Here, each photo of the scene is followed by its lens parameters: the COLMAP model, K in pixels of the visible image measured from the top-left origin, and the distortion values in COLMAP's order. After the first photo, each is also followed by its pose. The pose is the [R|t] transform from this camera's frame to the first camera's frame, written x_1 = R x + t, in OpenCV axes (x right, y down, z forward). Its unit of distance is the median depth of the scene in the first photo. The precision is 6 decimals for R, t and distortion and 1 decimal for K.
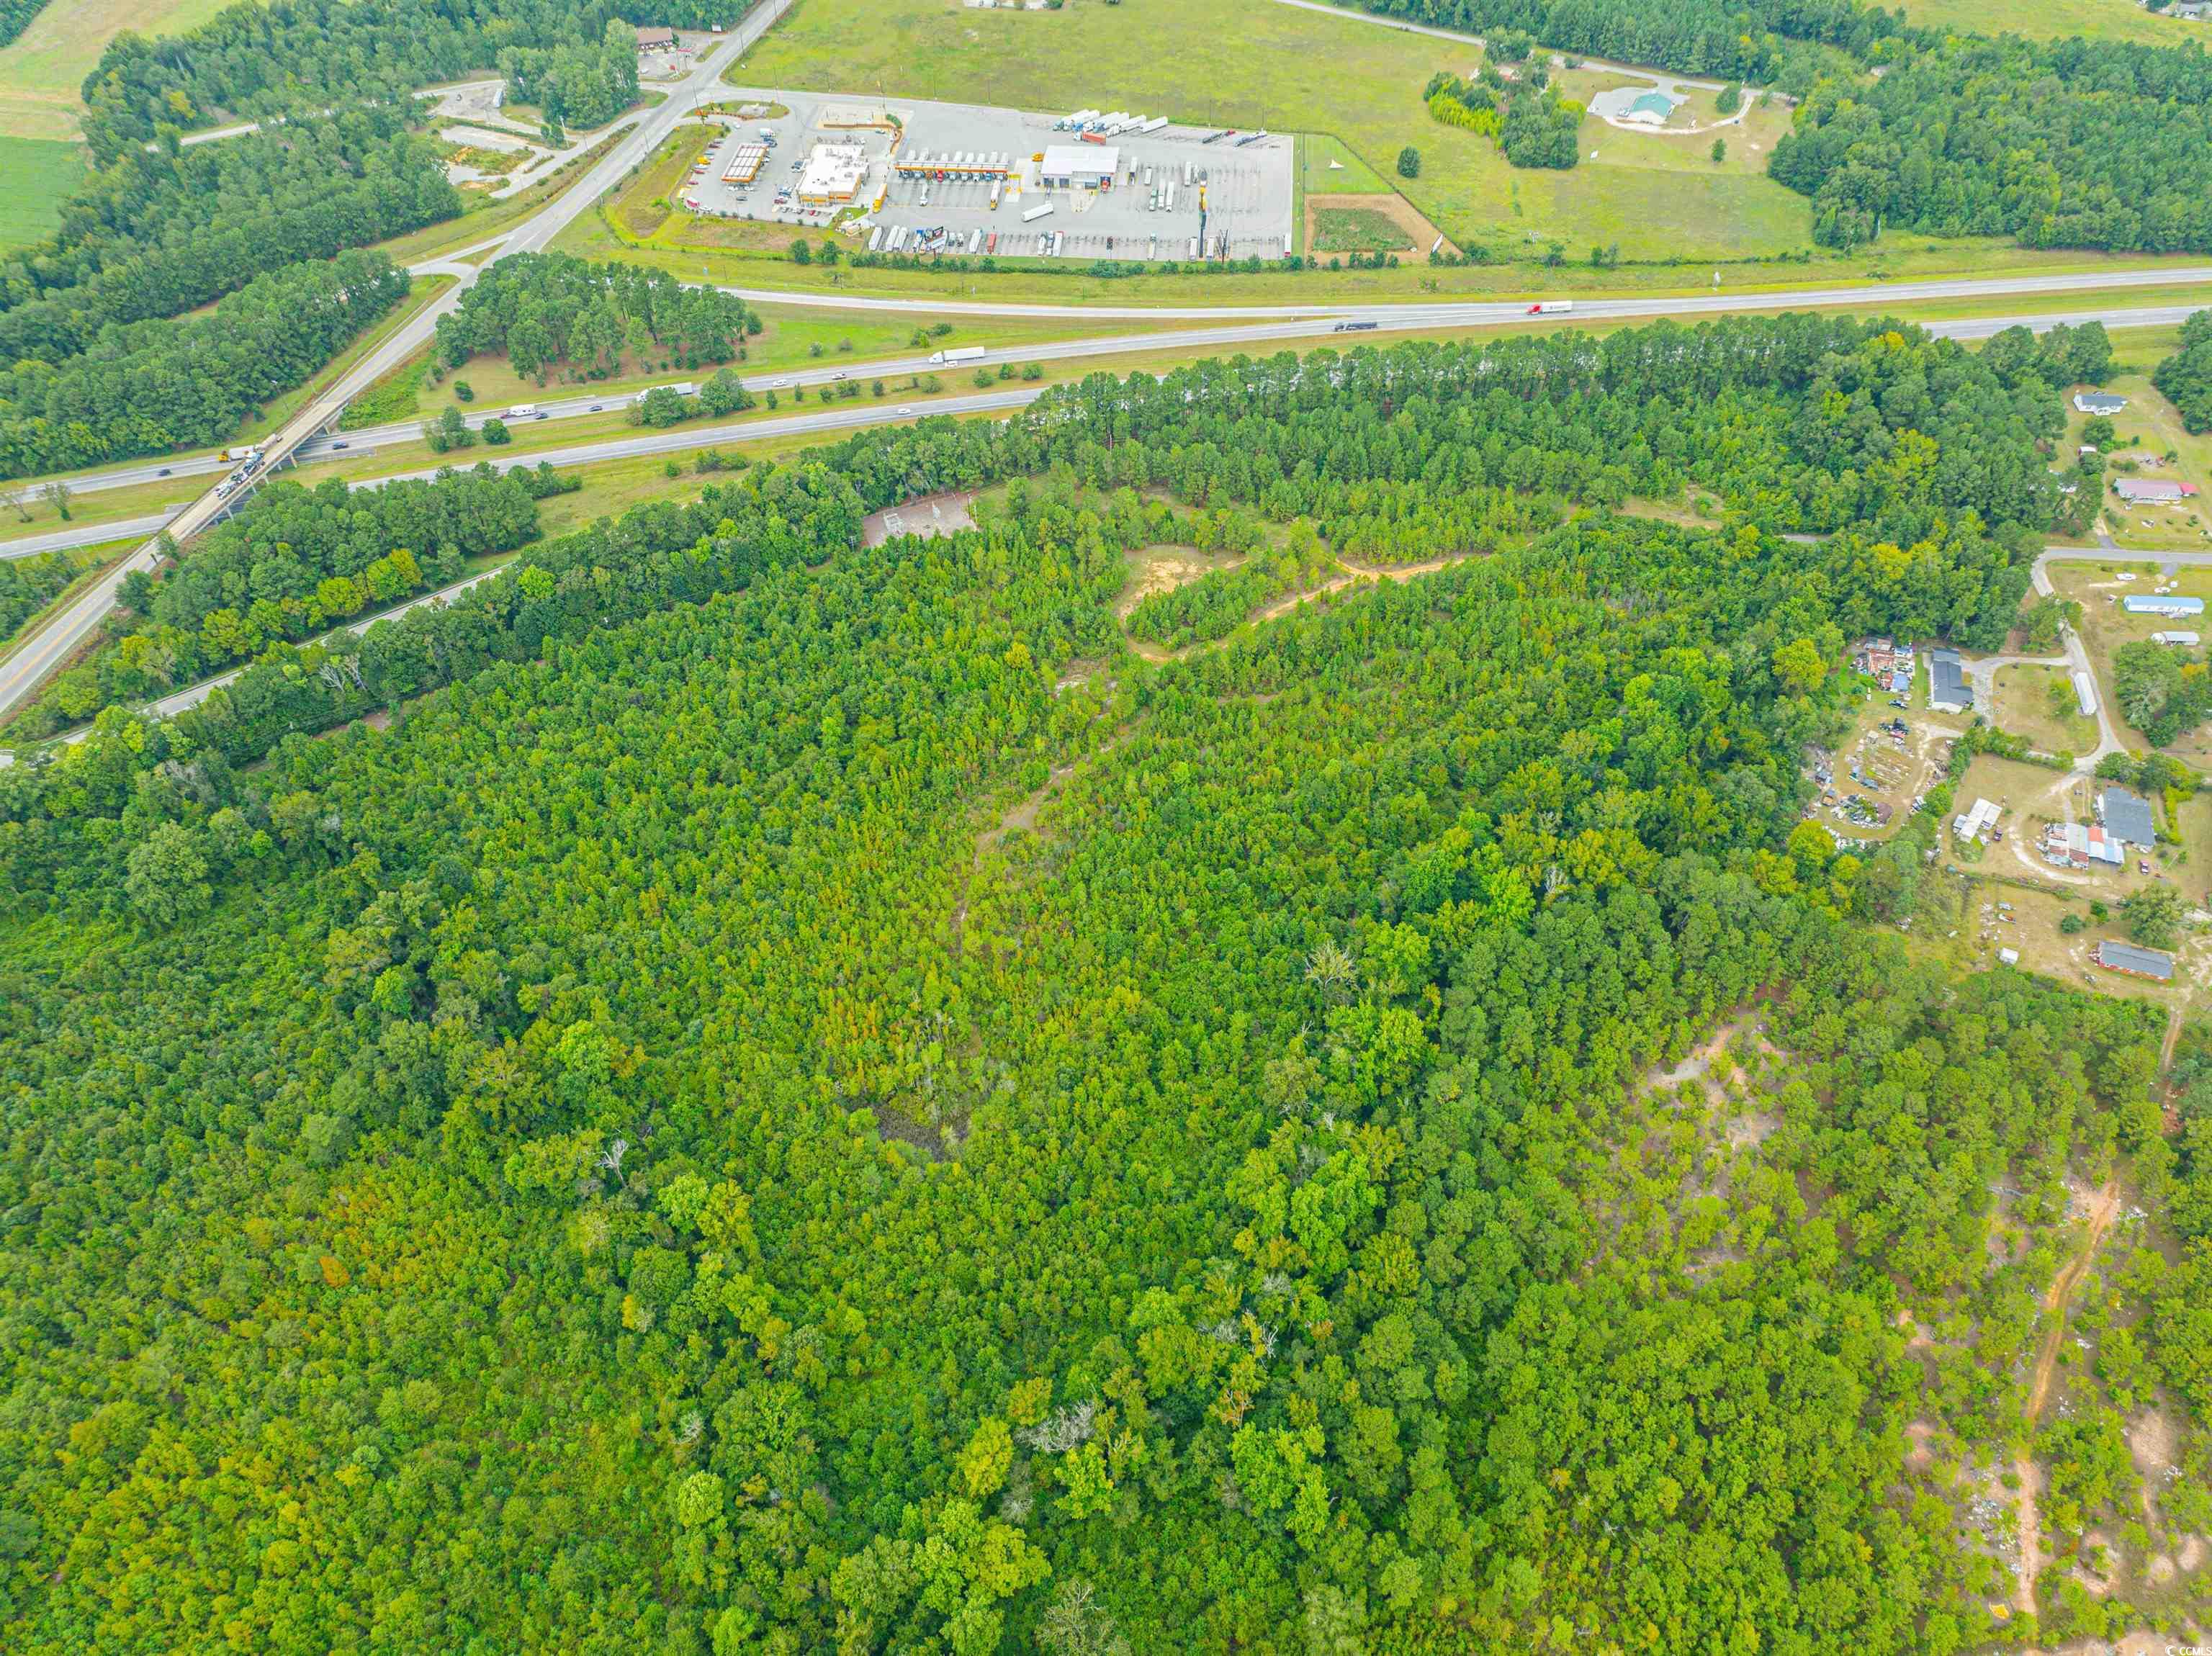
lens RADIAL K [[1545.4, 0, 1105.6], [0, 1545.4, 829.5], [0, 0, 1]] dist [-0.018926, 0.025334]
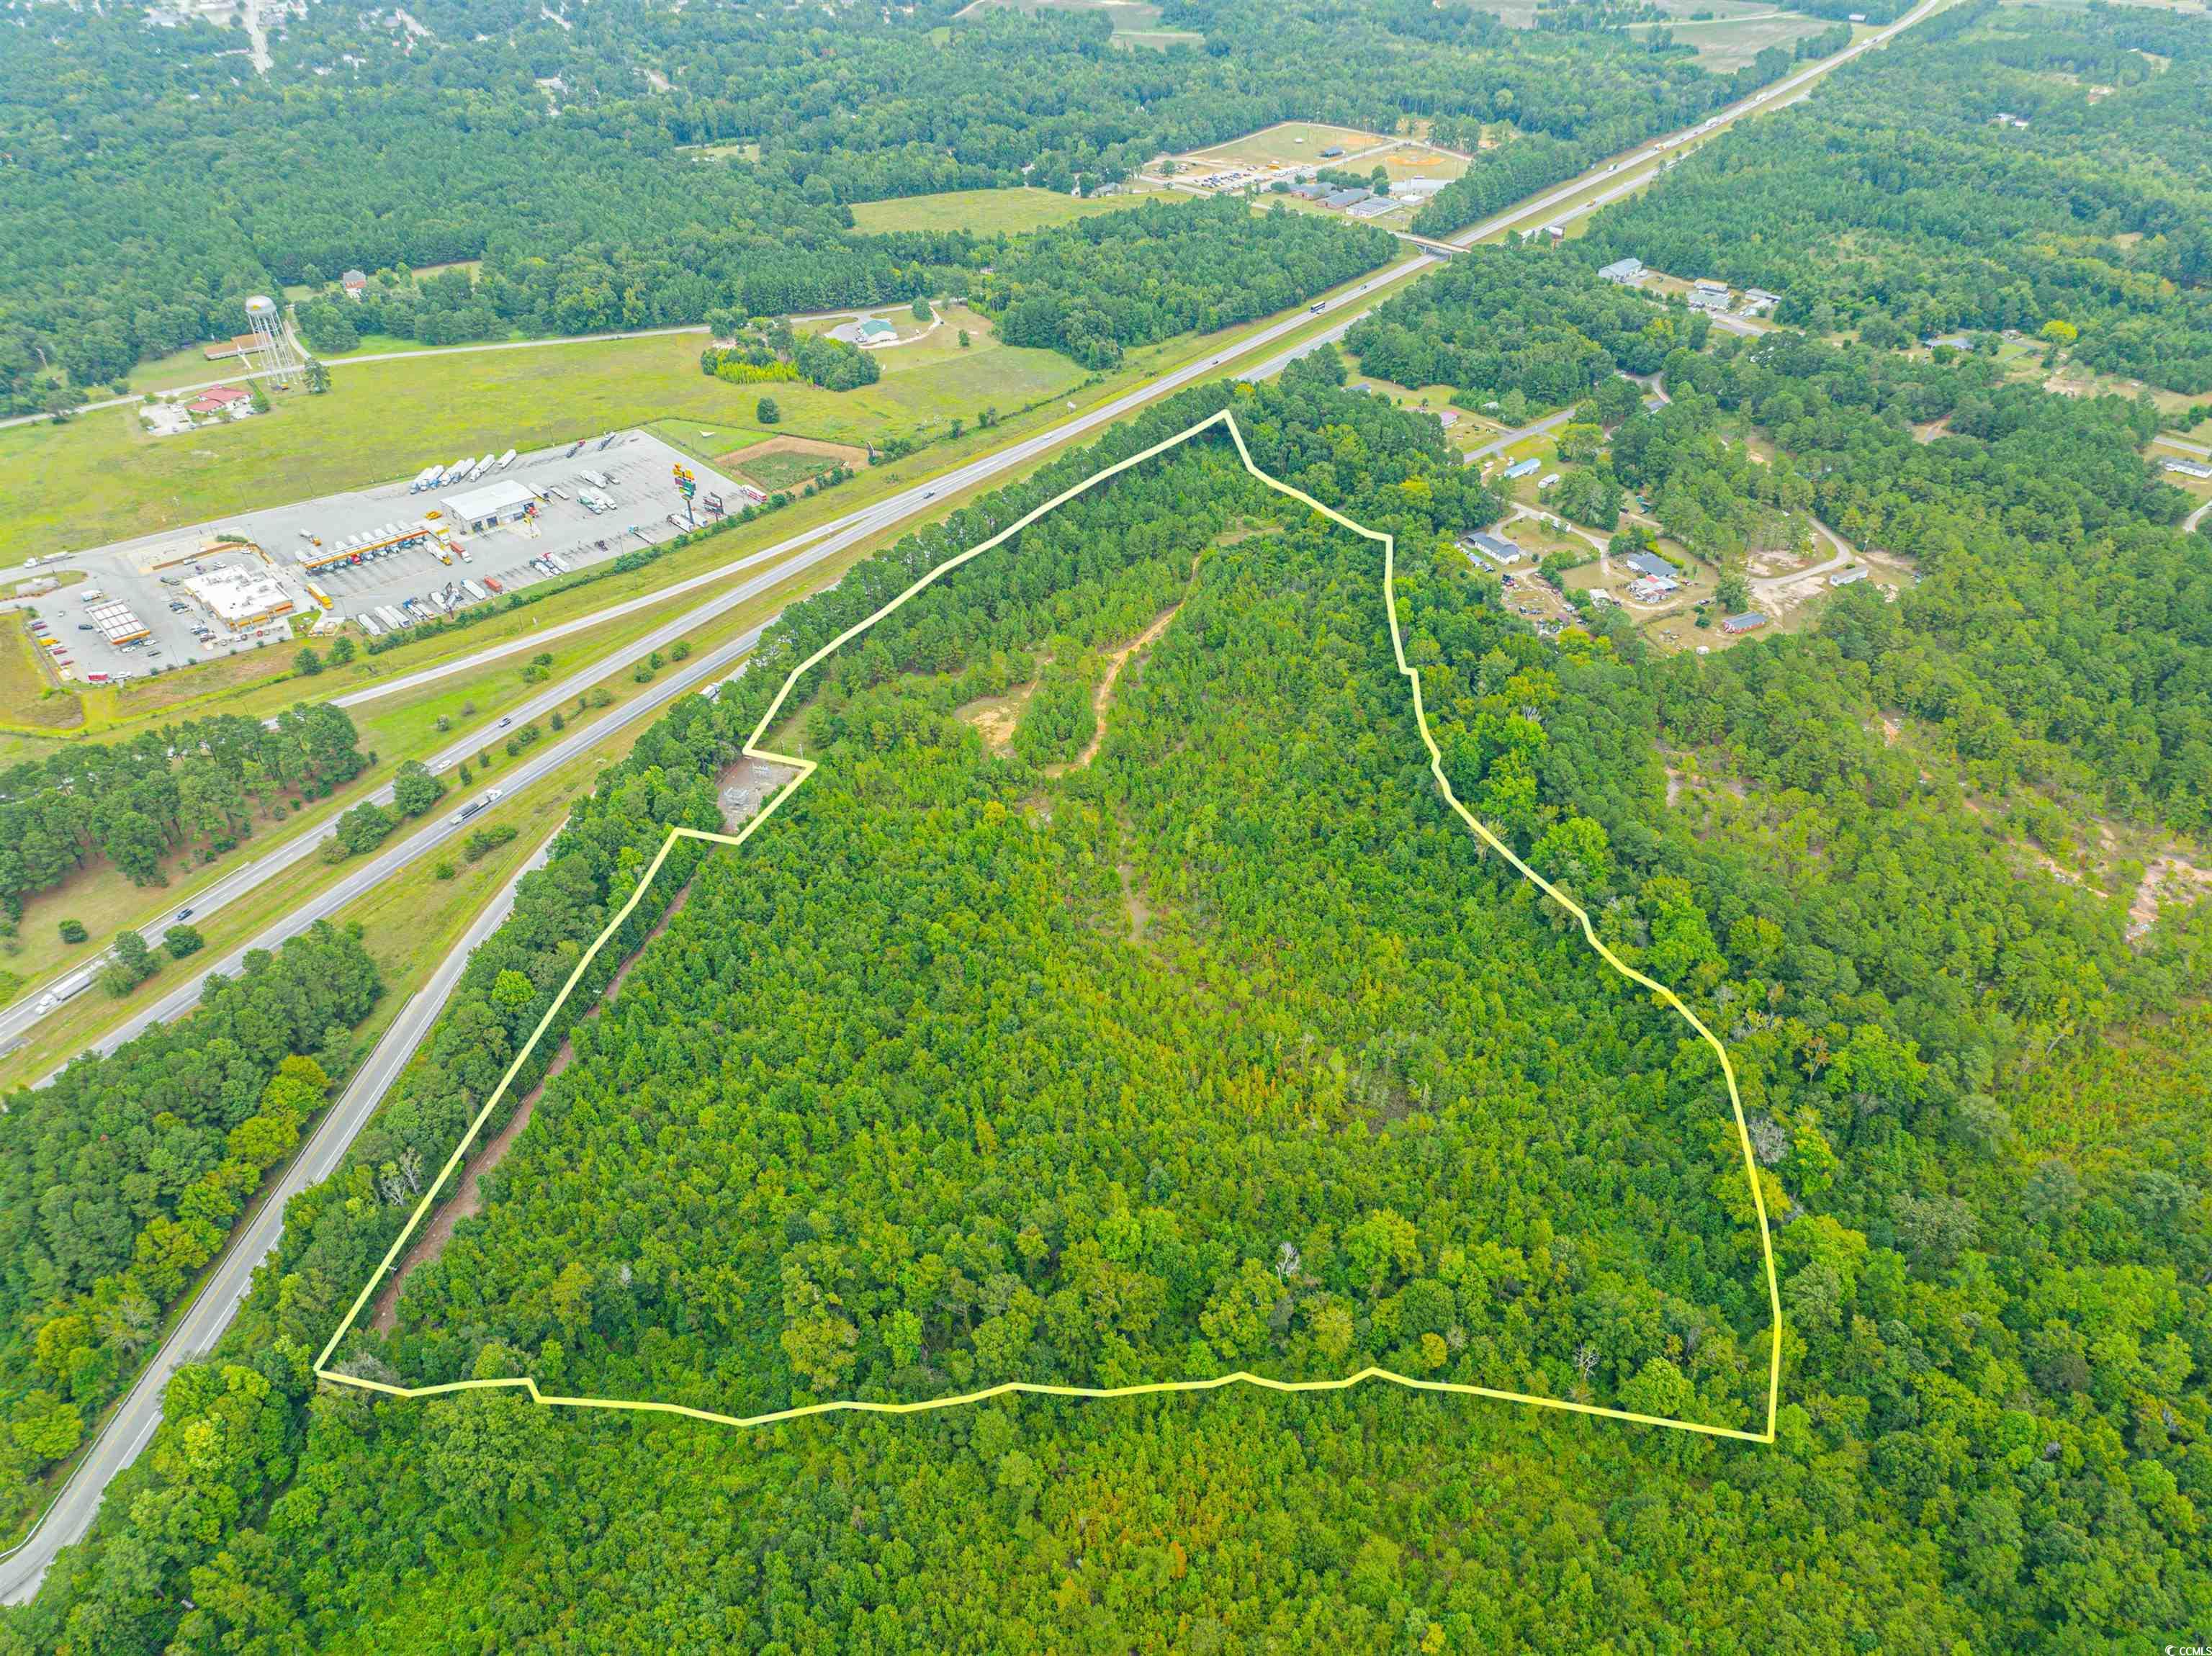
lens RADIAL K [[1545.4, 0, 1108.9], [0, 1545.4, 852.7], [0, 0, 1]] dist [-0.018926, 0.025334]
pose [[0.679483, -0.430648, 0.594008, -0.598275], [0.540848, 0.841073, -0.008906, -0.038160], [-0.495769, 0.327319, 0.804410, 0.137764]]
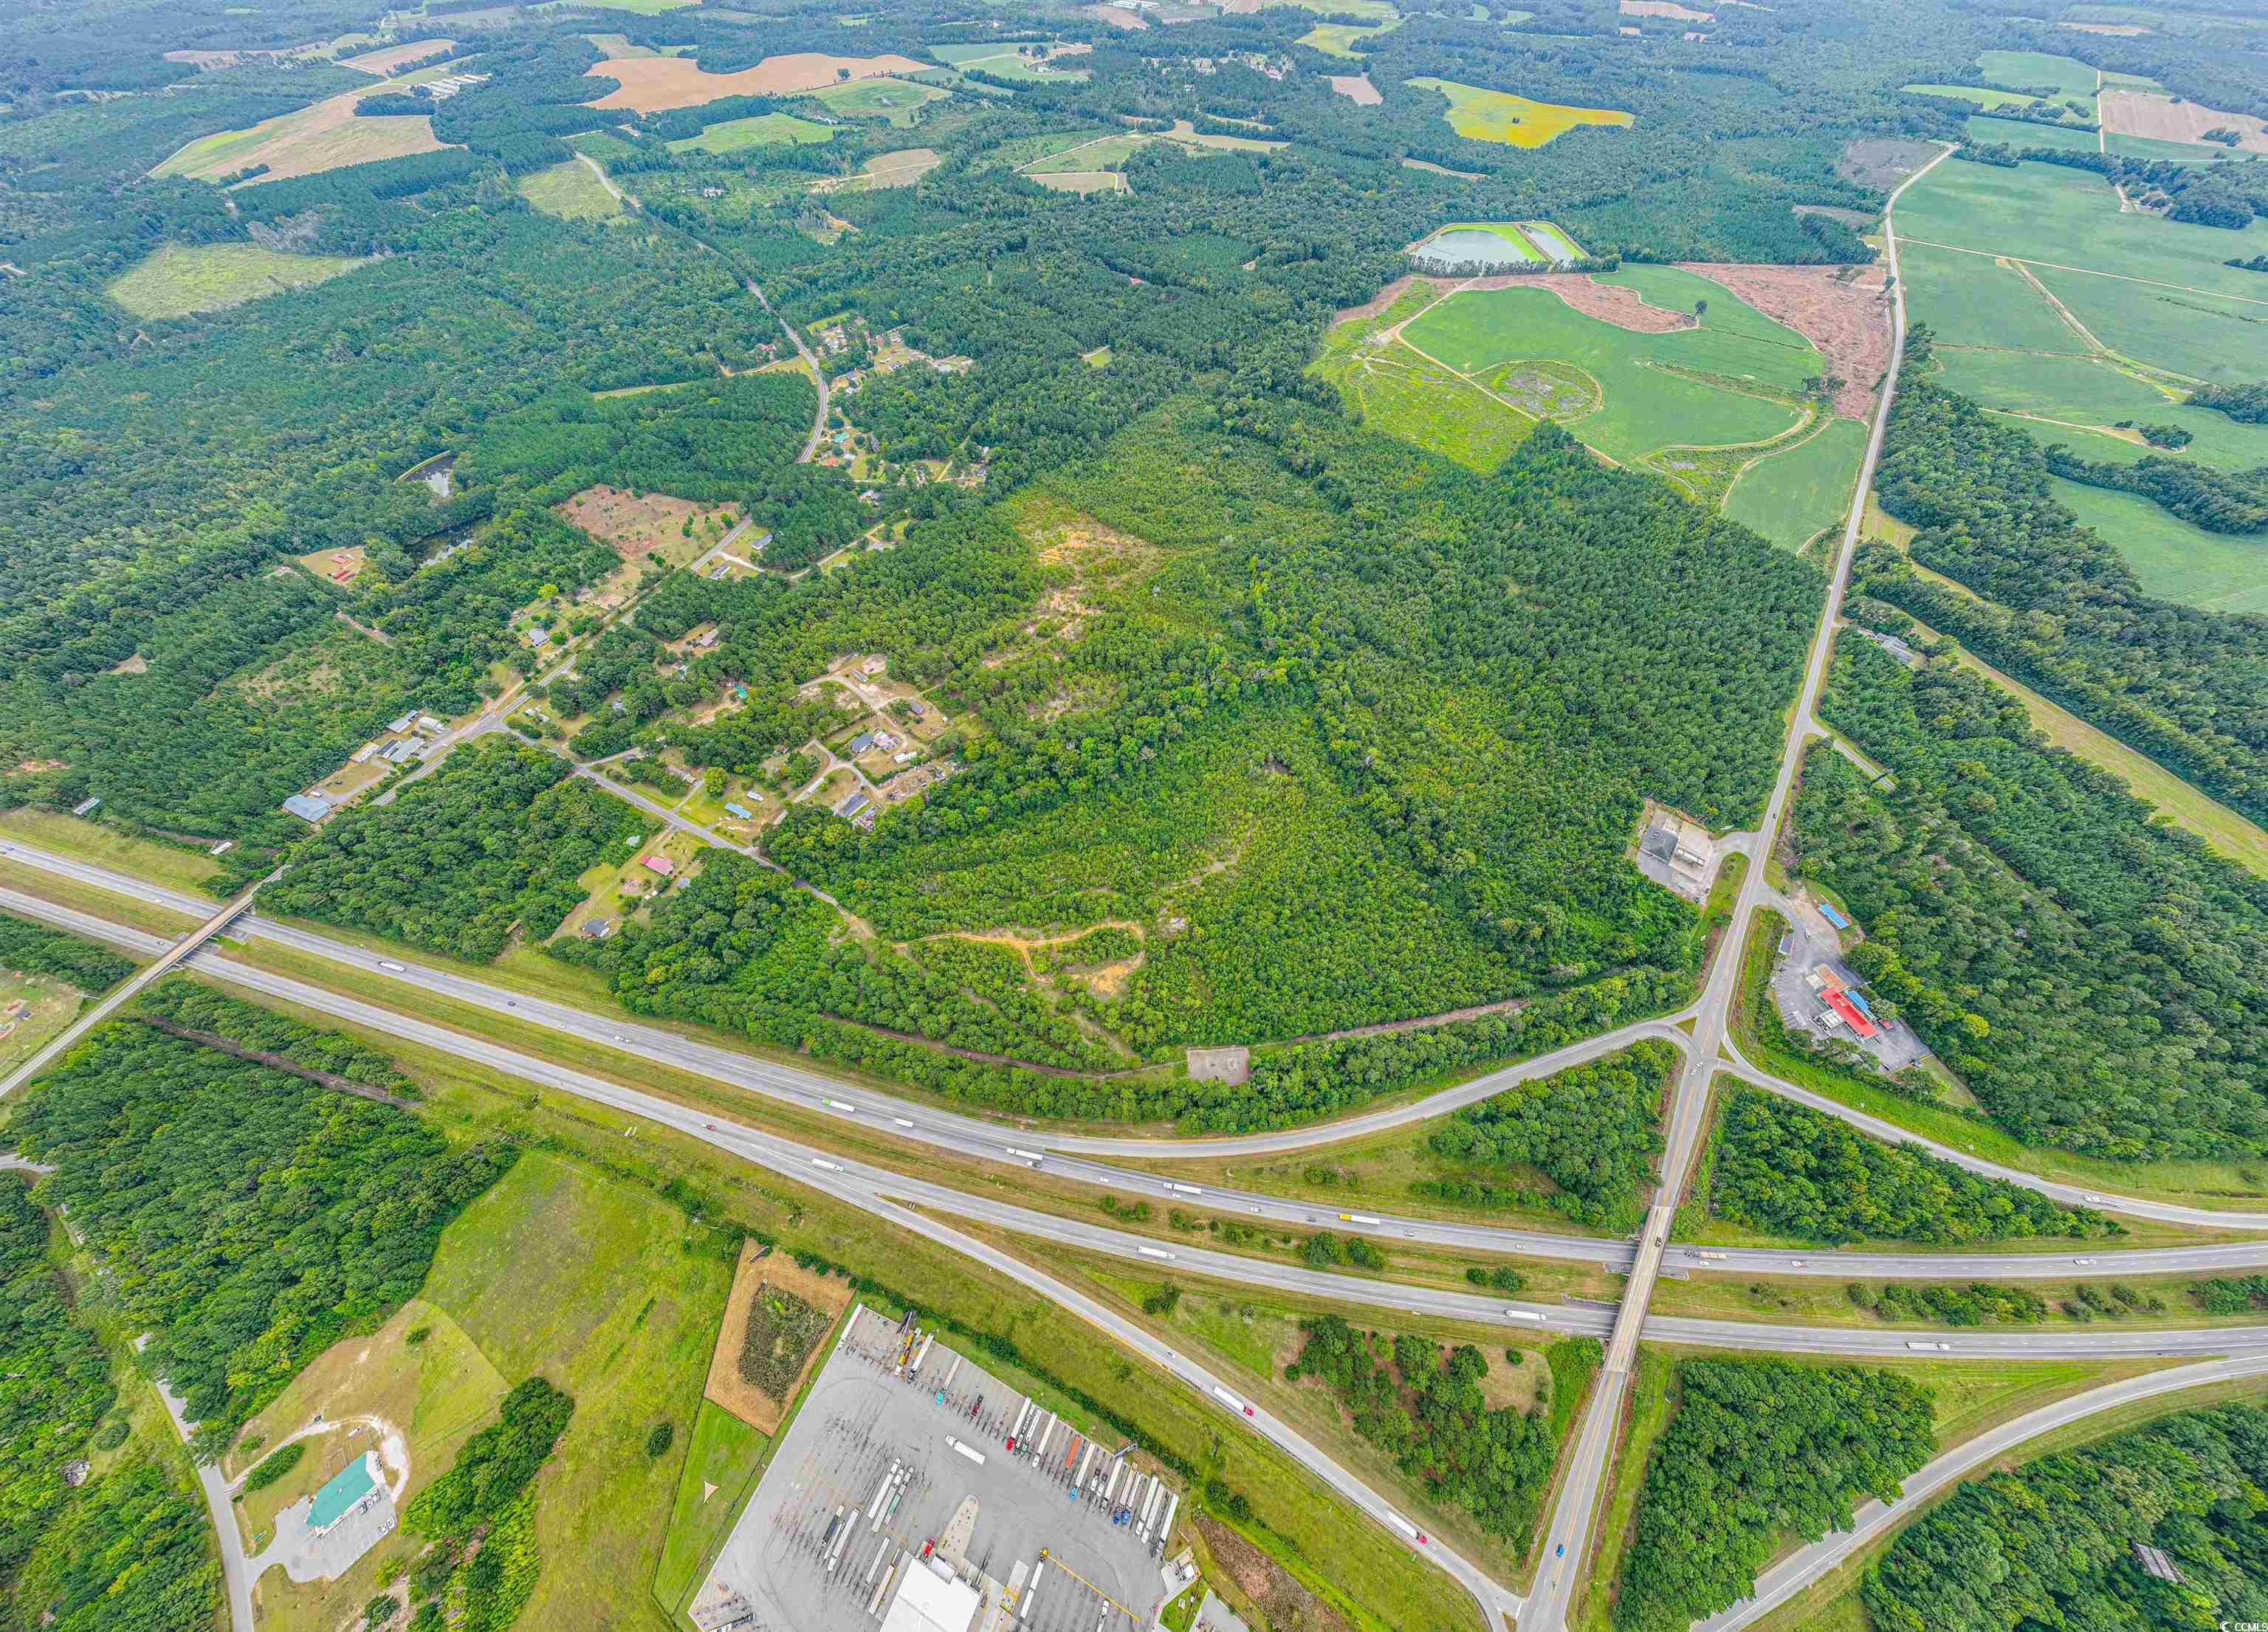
lens RADIAL K [[670.6, 0, 1138.7], [0, 670.6, 801.0], [0, 0, 1]] dist [0.002109, -0.000161]
pose [[-0.938692, -0.282333, 0.197854, -0.108918], [0.261305, -0.208279, 0.942518, -0.965603], [-0.224895, 0.936434, 0.269285, 0.554118]]
